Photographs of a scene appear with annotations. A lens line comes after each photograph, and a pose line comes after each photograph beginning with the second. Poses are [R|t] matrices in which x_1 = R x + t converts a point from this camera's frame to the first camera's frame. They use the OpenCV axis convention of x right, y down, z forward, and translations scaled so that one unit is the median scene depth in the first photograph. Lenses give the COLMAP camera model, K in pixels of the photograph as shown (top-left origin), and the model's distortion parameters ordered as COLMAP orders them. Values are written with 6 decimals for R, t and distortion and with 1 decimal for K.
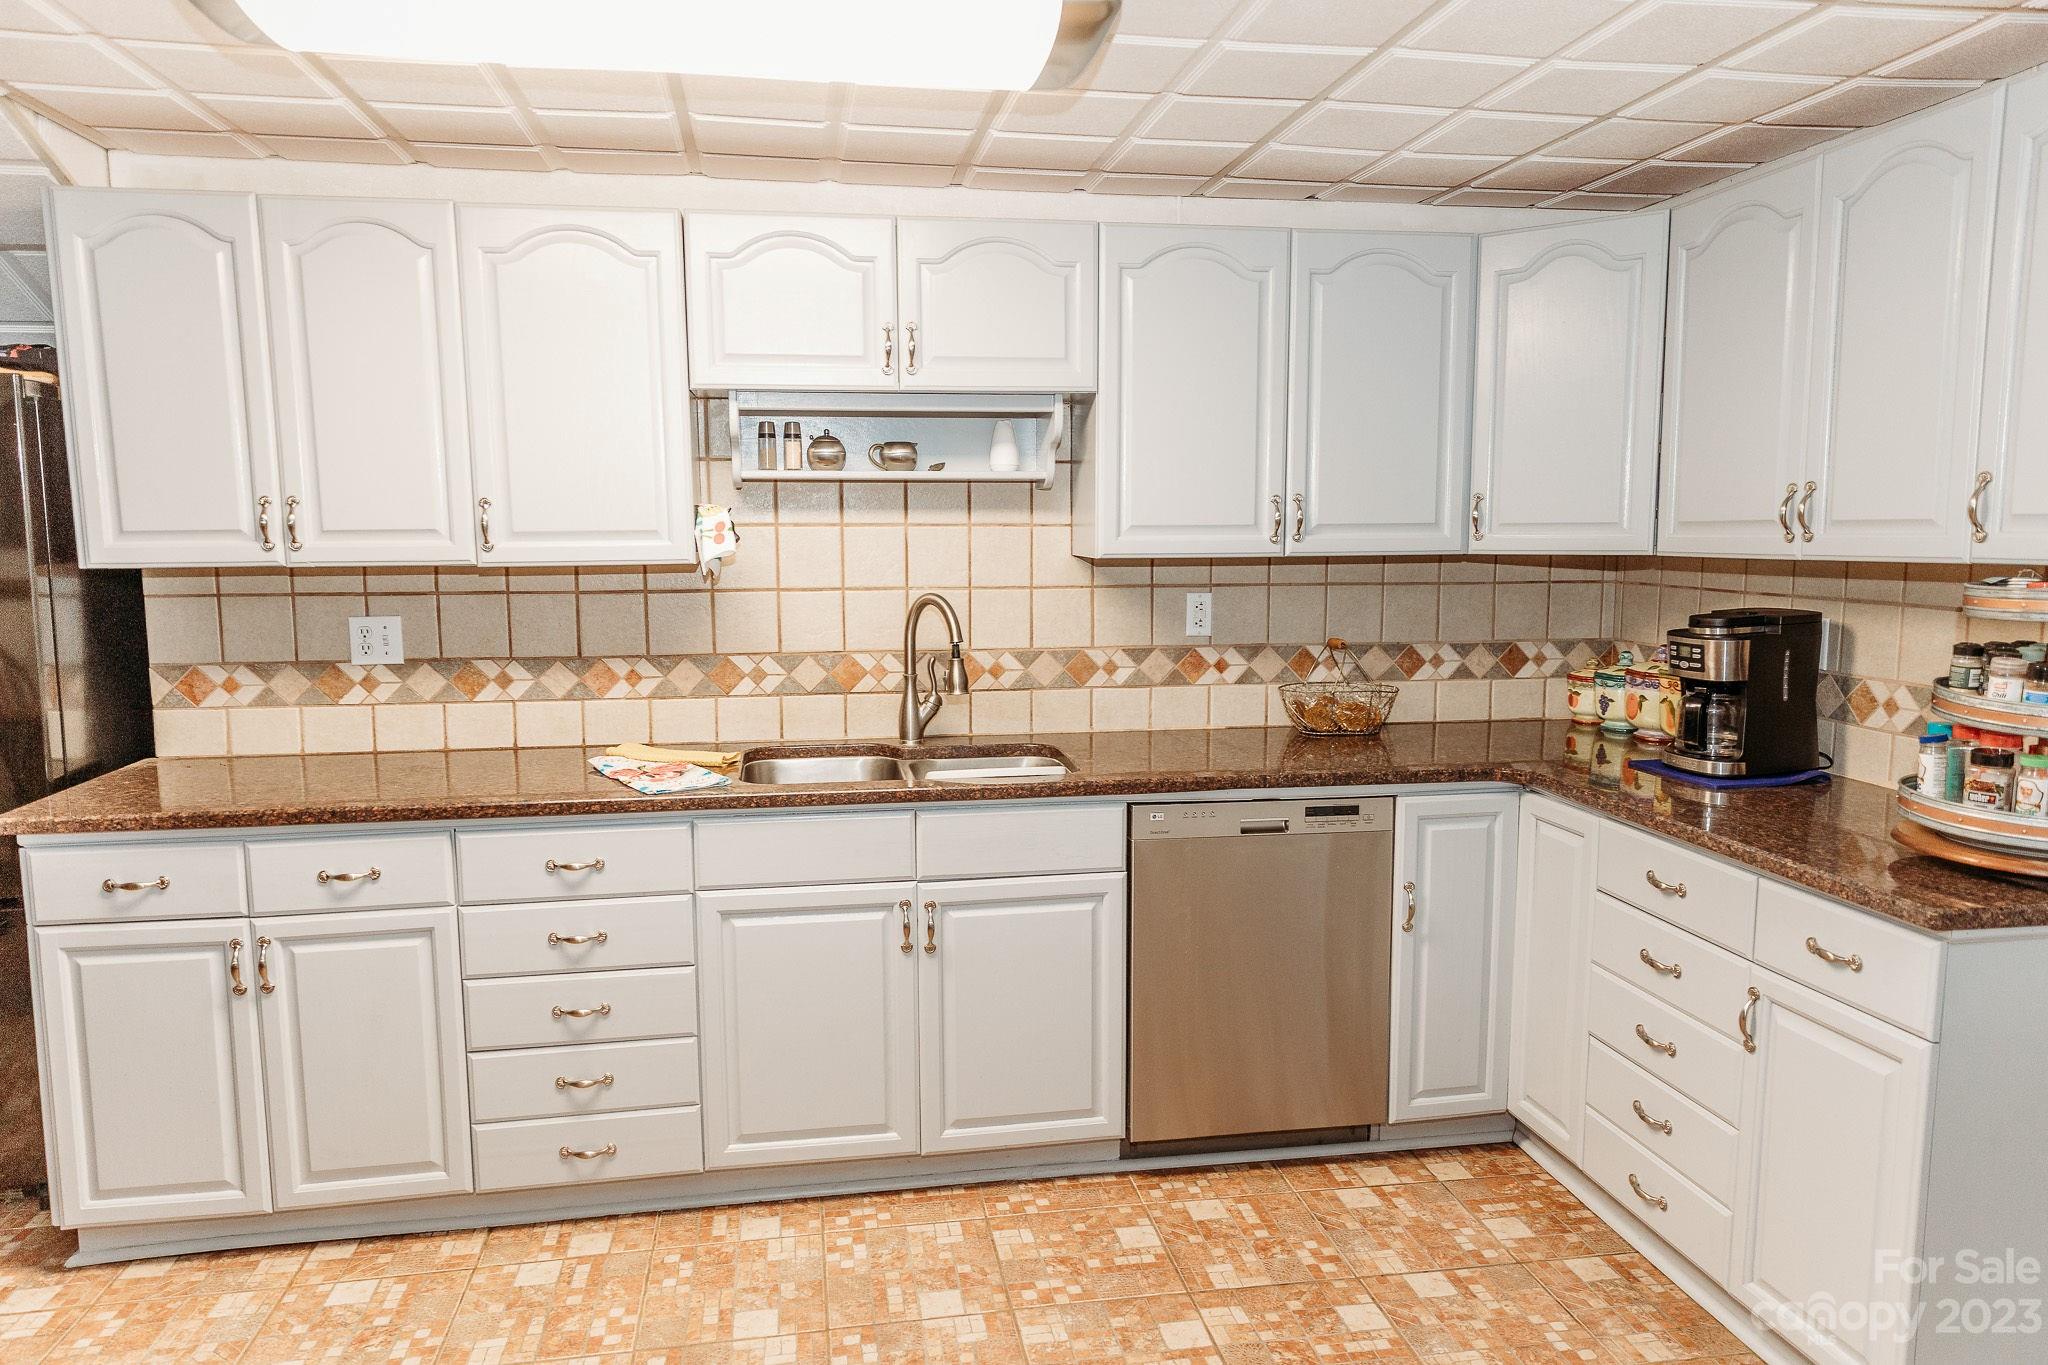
lens RADIAL K [[1354.2, 0, 1021.3], [0, 1354.2, 685.6], [0, 0, 1]] dist [0.013542, 0.002503]
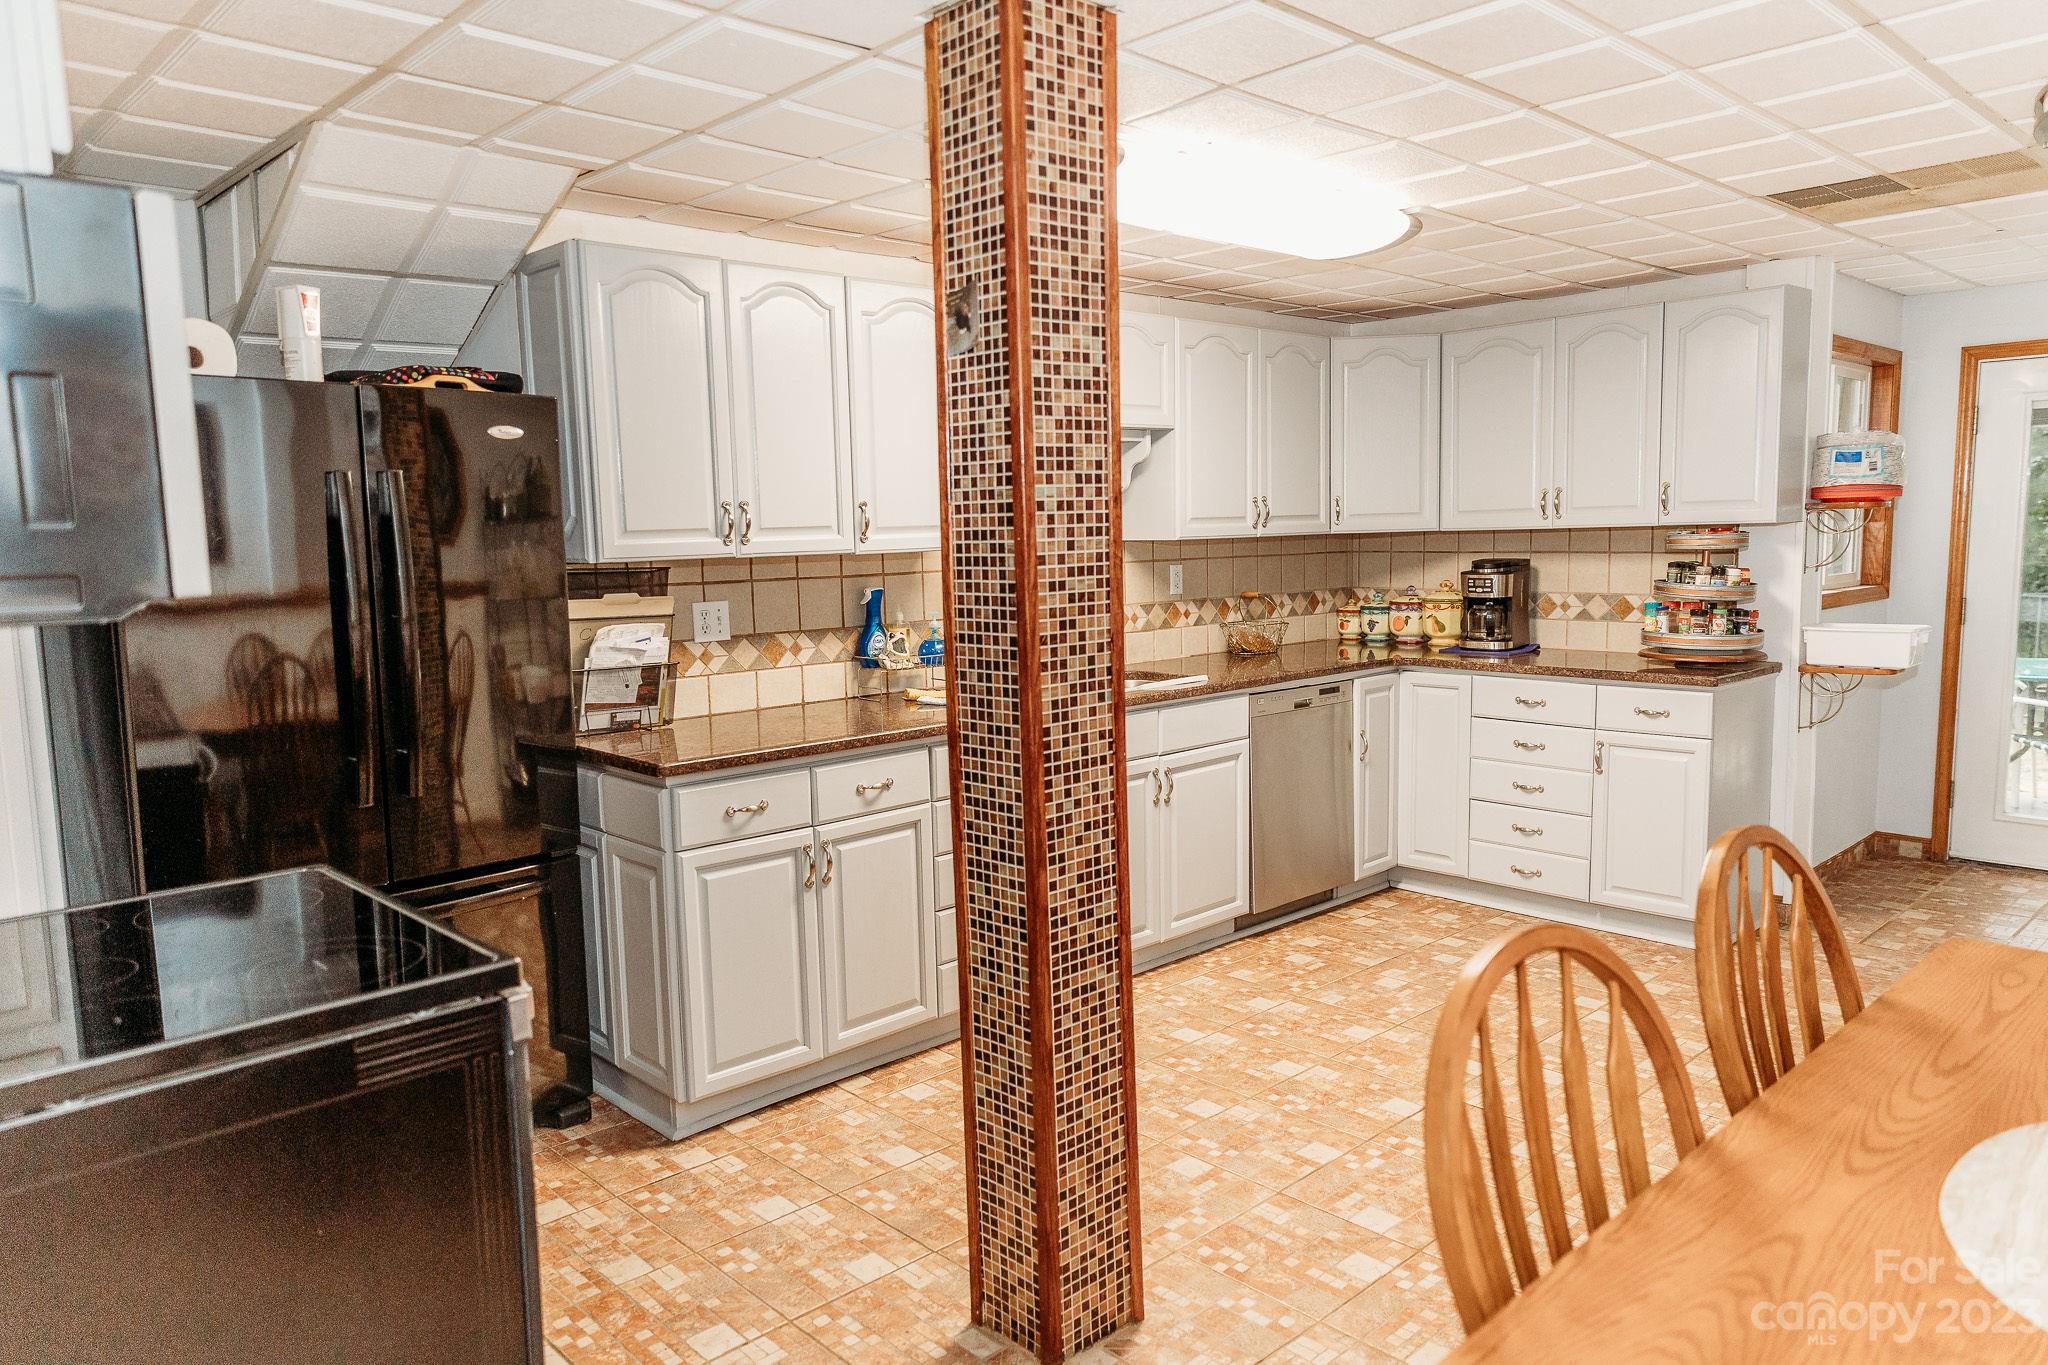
lens RADIAL K [[1354.2, 0, 1037.3], [0, 1354.2, 677.9], [0, 0, 1]] dist [0.013542, 0.002503]
pose [[0.834319, -0.076405, 0.545962, -0.927321], [0.083394, 0.996444, 0.012009, 0.027532], [-0.544938, 0.035511, 0.837724, -0.168024]]
